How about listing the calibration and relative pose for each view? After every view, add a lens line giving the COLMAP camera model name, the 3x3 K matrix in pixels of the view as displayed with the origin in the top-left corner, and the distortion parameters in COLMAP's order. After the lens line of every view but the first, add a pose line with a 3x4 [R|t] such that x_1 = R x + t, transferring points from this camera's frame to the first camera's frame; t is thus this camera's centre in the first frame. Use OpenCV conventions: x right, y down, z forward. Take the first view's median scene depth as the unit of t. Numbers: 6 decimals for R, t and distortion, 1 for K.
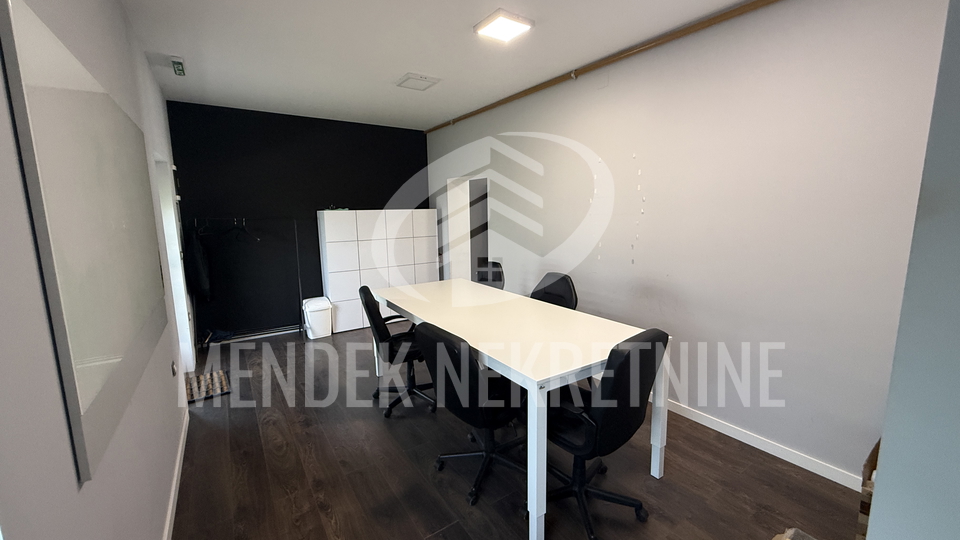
lens RADIAL K [[381.0, 0, 480.5], [0, 381.0, 268.1], [0, 0, 1]] dist [-0.002284, -0.000072]
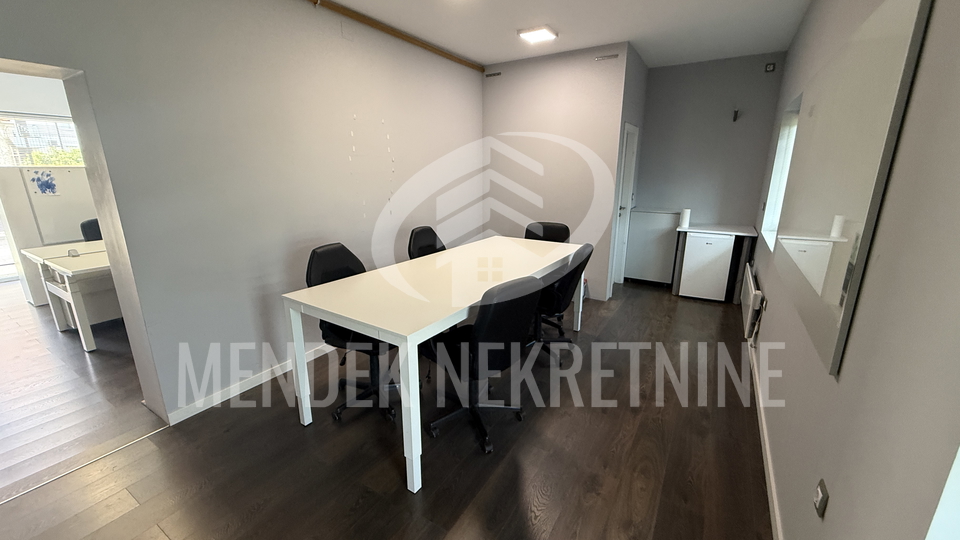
lens RADIAL K [[381.0, 0, 480.5], [0, 381.0, 268.1], [0, 0, 1]] dist [-0.002284, -0.000072]
pose [[-0.404646, -0.207674, 0.890580, -0.926587], [0.141585, 0.947901, 0.285372, -0.173931], [-0.903447, 0.241567, -0.354160, 1.372149]]
